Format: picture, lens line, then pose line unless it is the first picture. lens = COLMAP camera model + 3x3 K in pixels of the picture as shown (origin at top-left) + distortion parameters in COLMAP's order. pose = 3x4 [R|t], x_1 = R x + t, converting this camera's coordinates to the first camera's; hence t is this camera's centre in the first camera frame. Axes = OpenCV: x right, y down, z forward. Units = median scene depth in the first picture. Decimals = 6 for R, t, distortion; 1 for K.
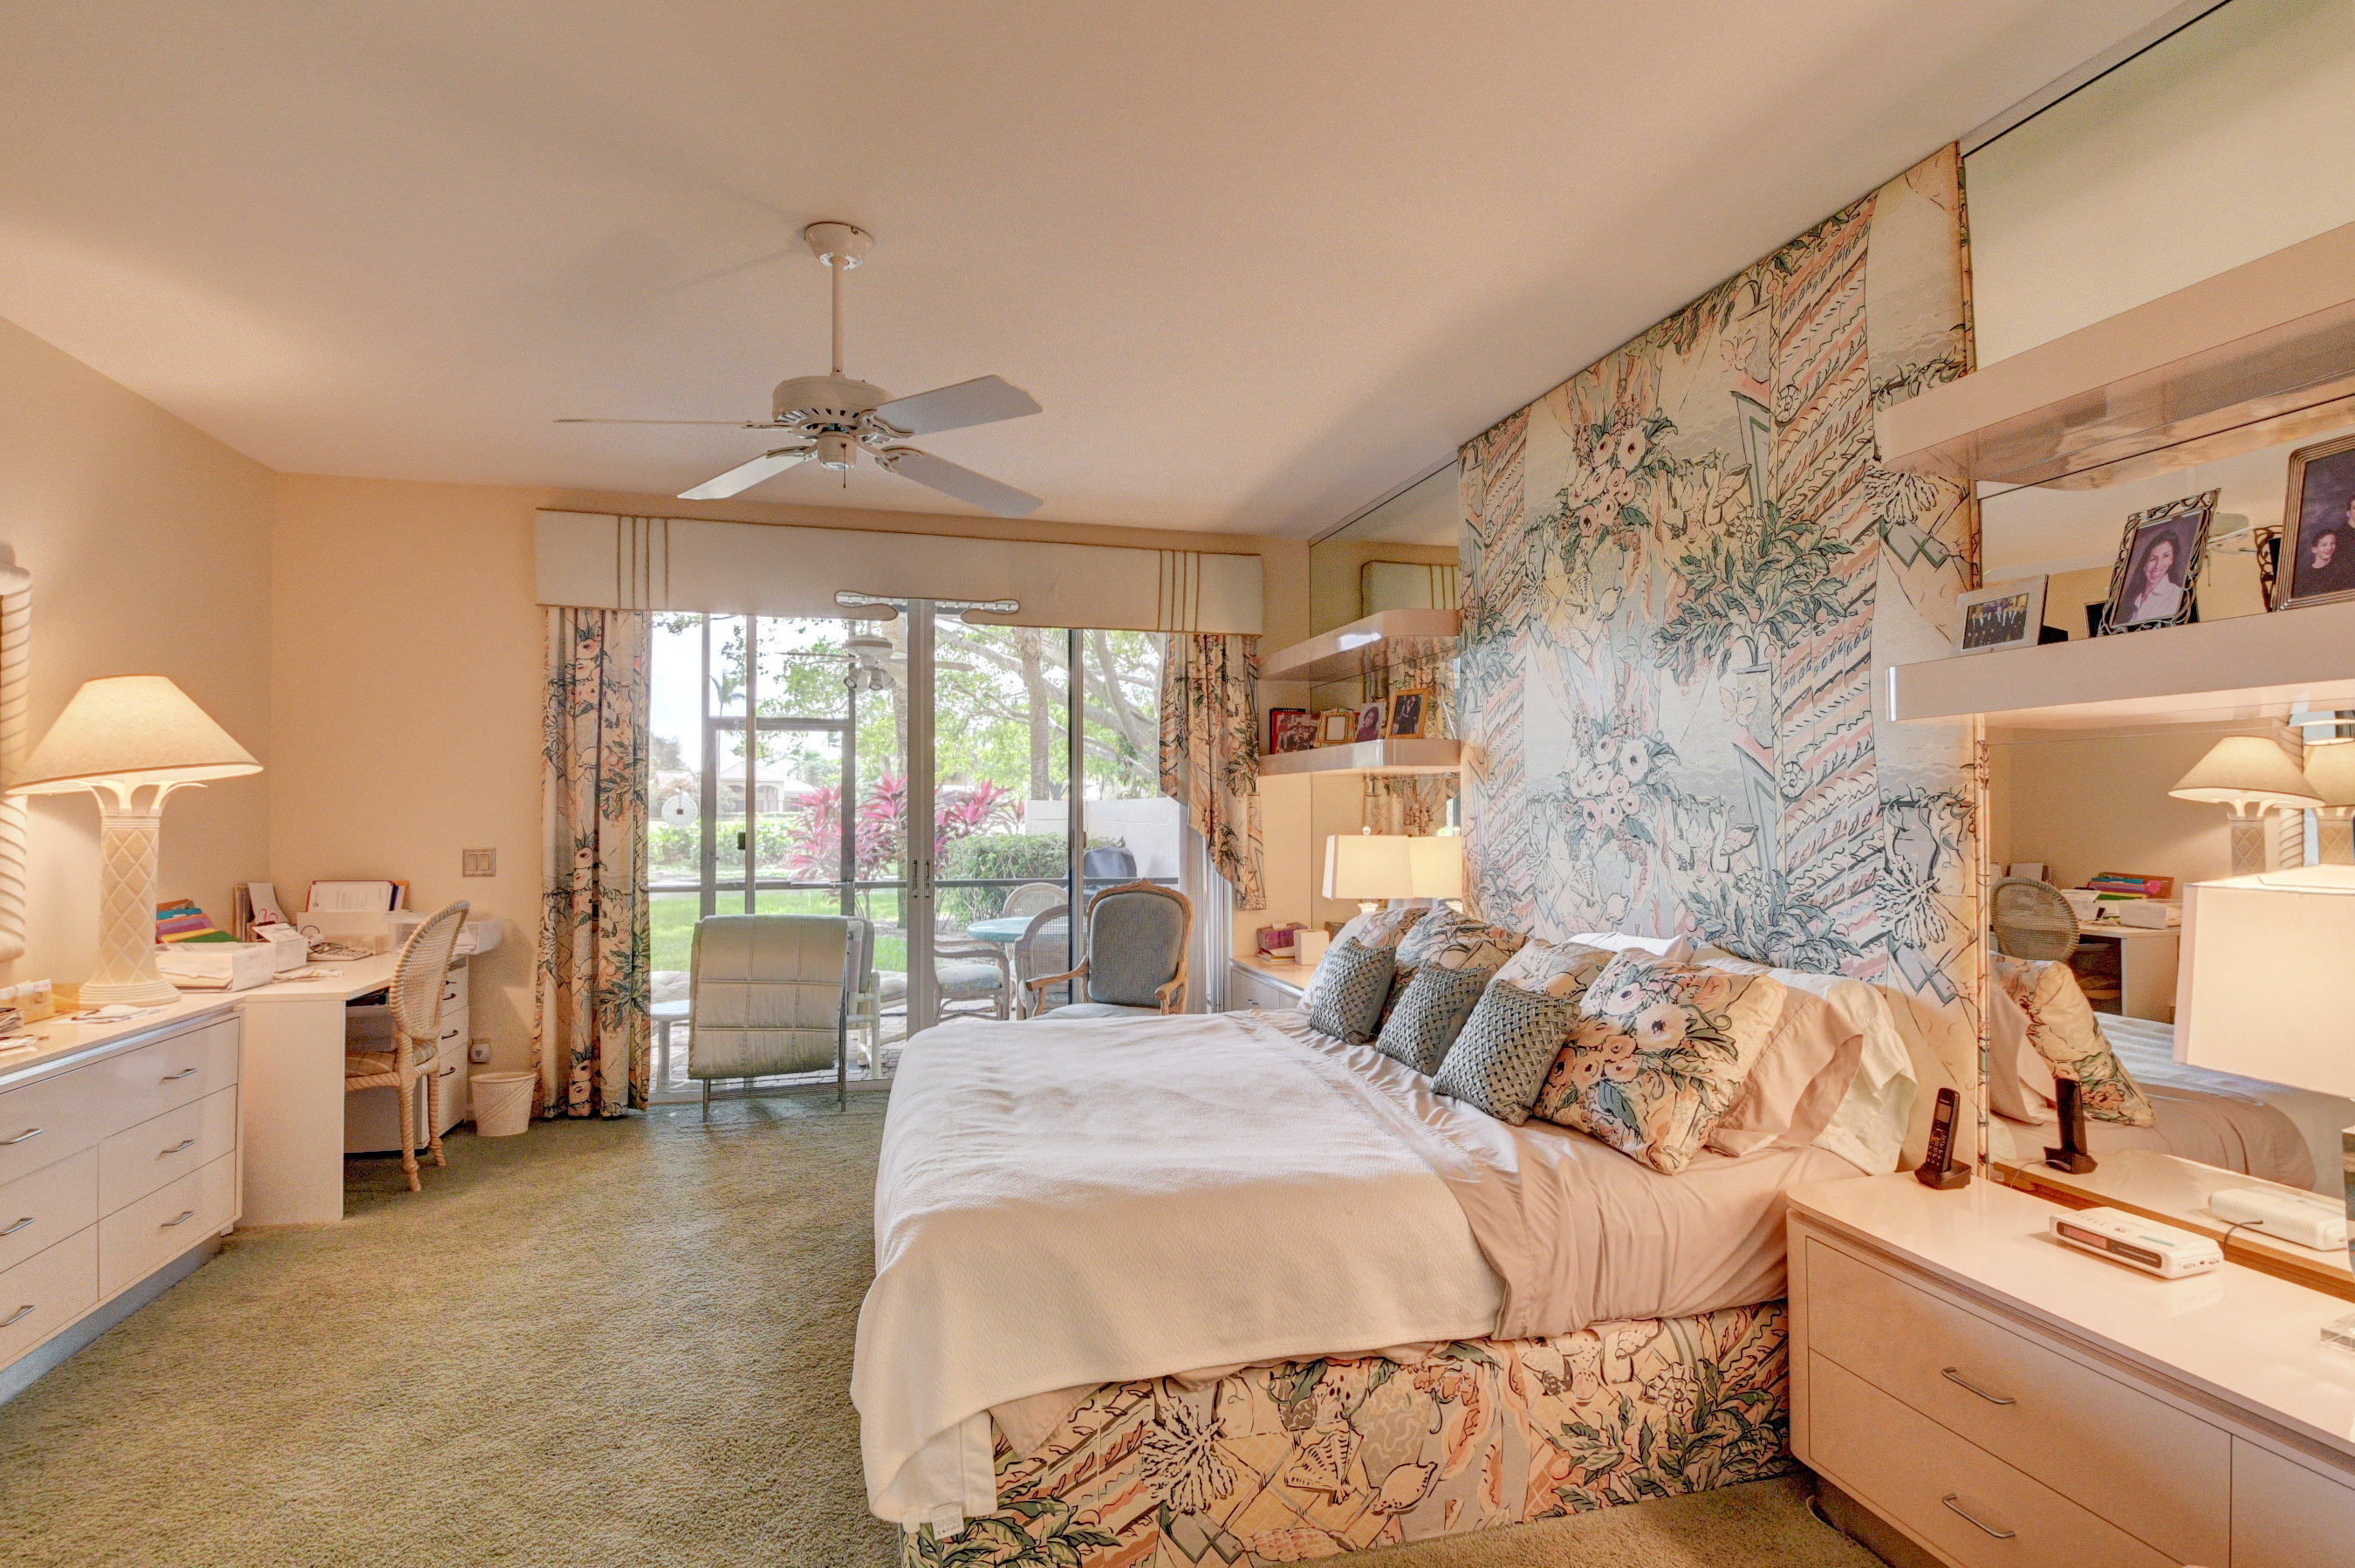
lens RADIAL K [[1115.7, 0, 1177.5], [0, 1115.7, 784.0], [0, 0, 1]] dist [0.019044, -0.030053]
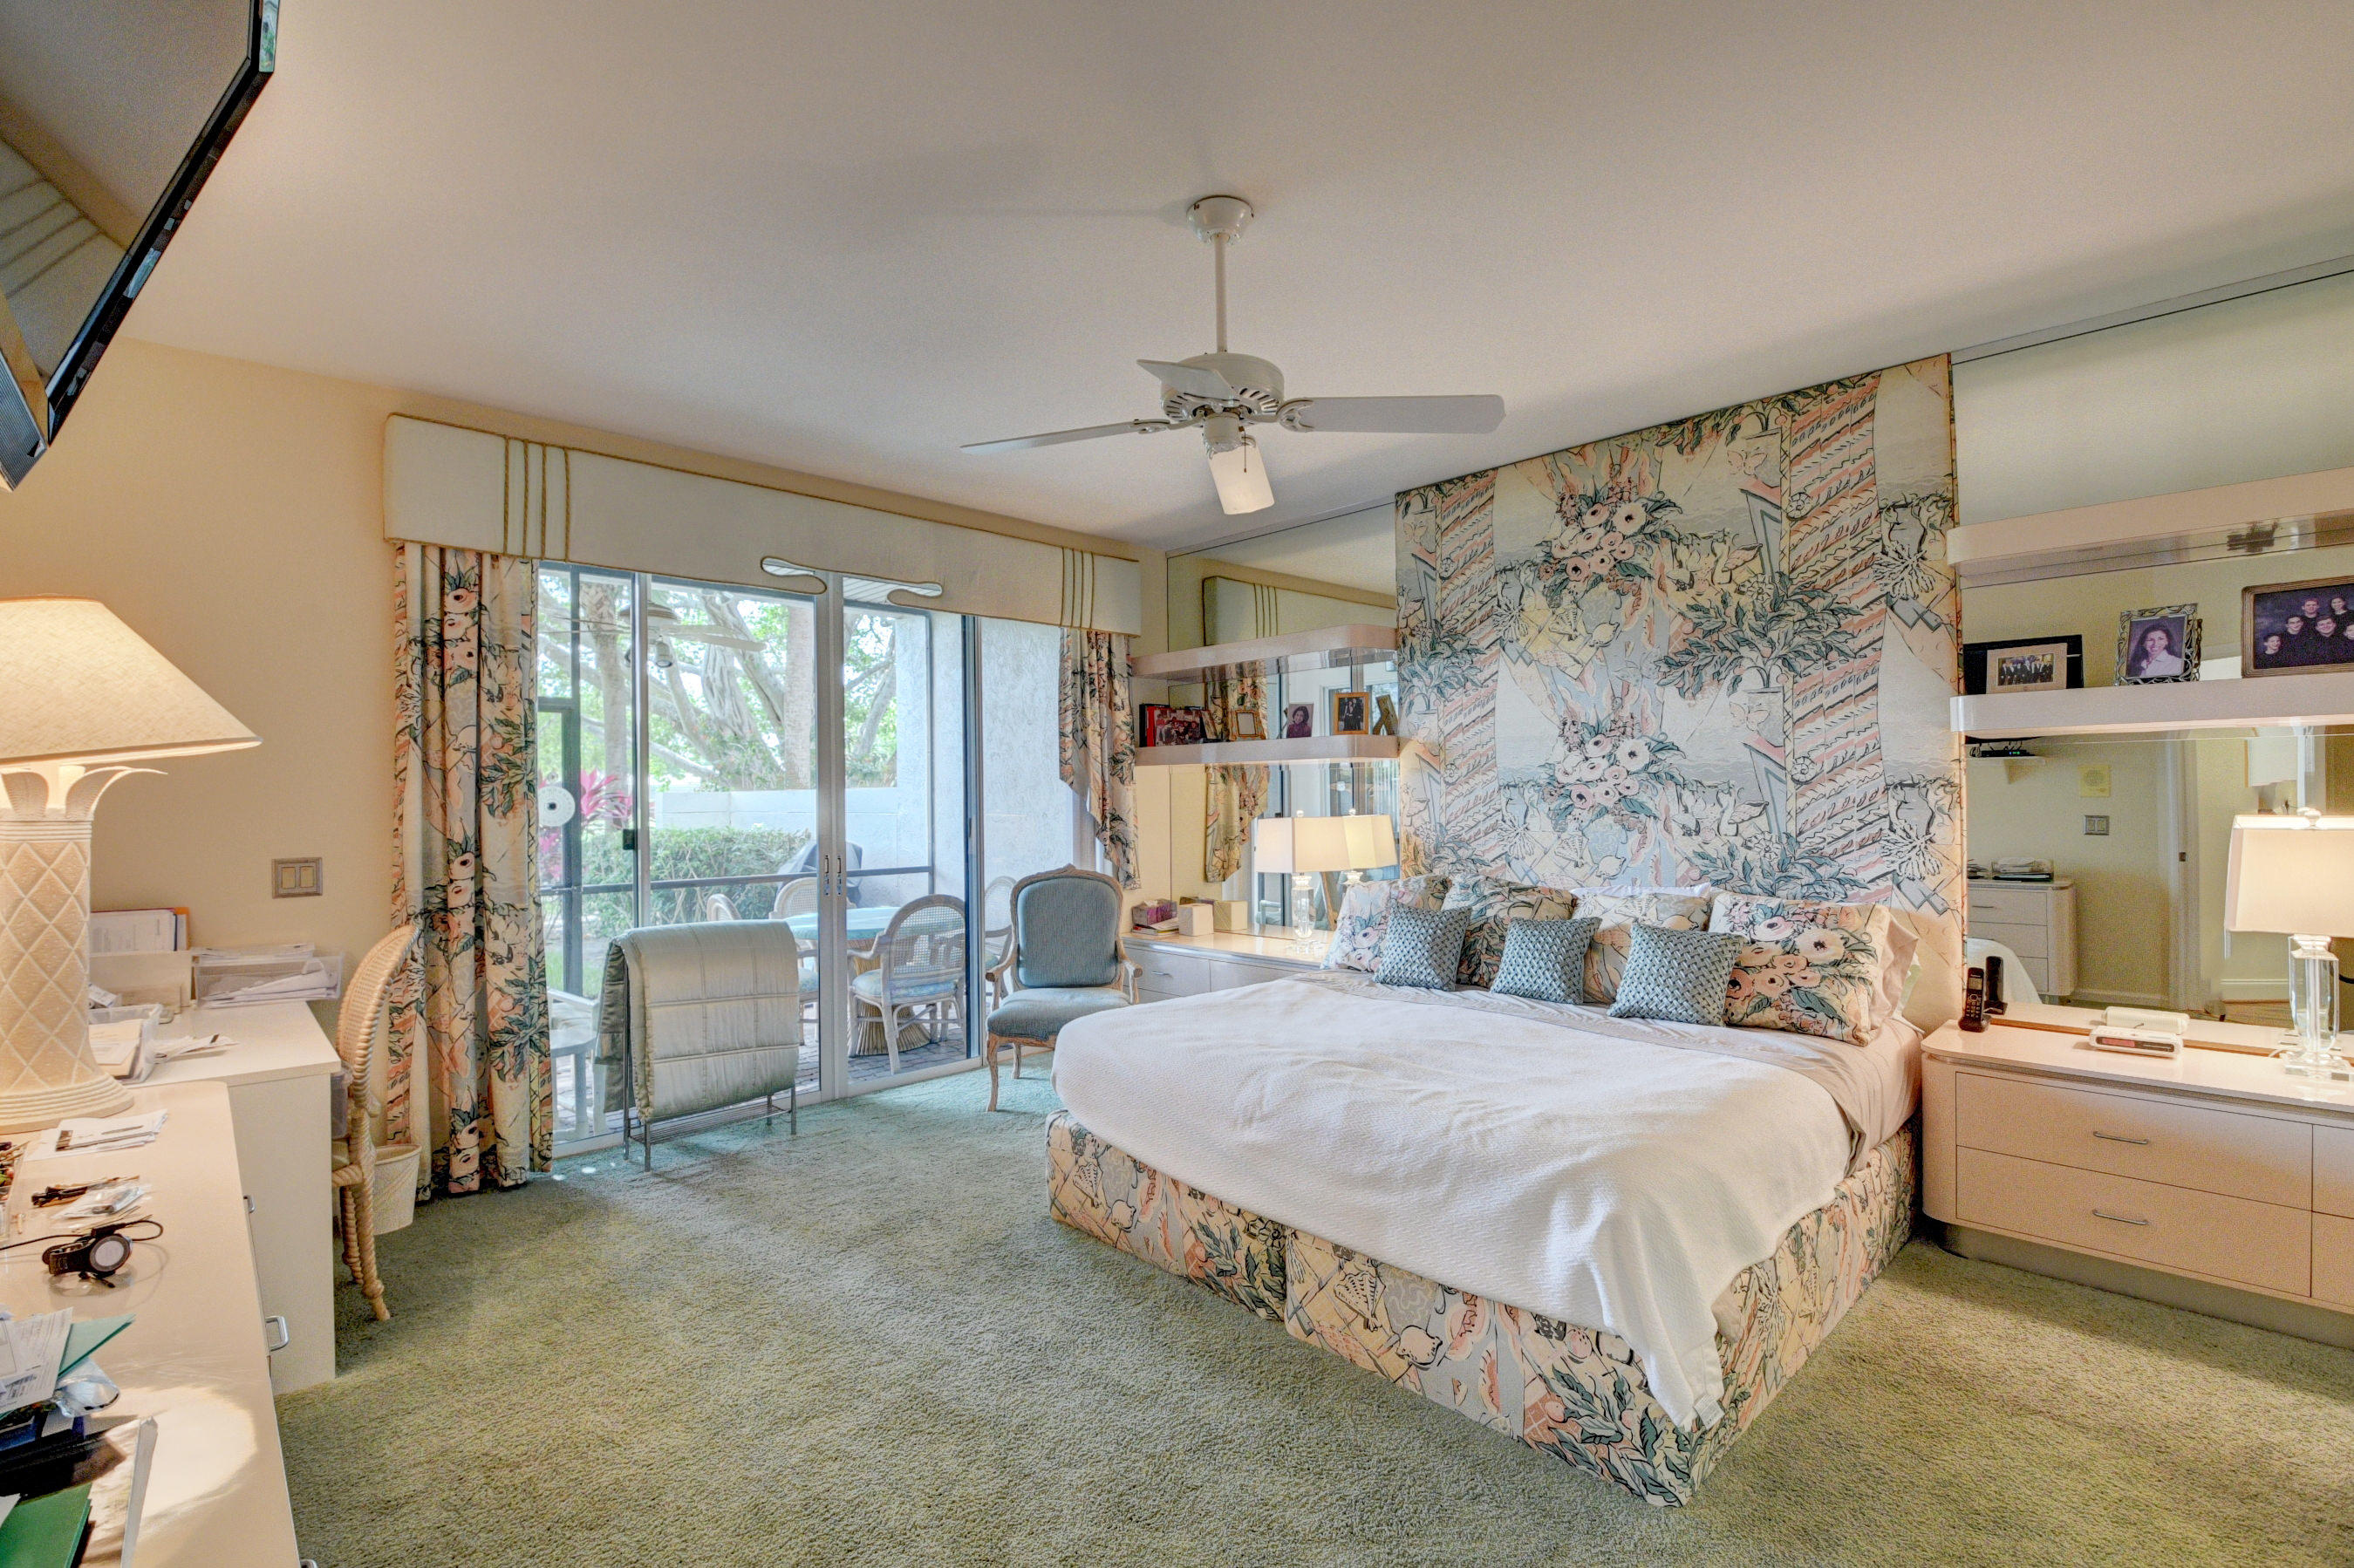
lens RADIAL K [[1027.3, 0, 1177.0], [0, 1027.3, 784.0], [0, 0, 1]] dist [0.016262, -0.027643]
pose [[0.879296, -0.004494, 0.476255, -0.636347], [0.000093, 0.999957, 0.009264, 0.002239], [-0.476276, -0.008101, 0.879258, 0.181173]]
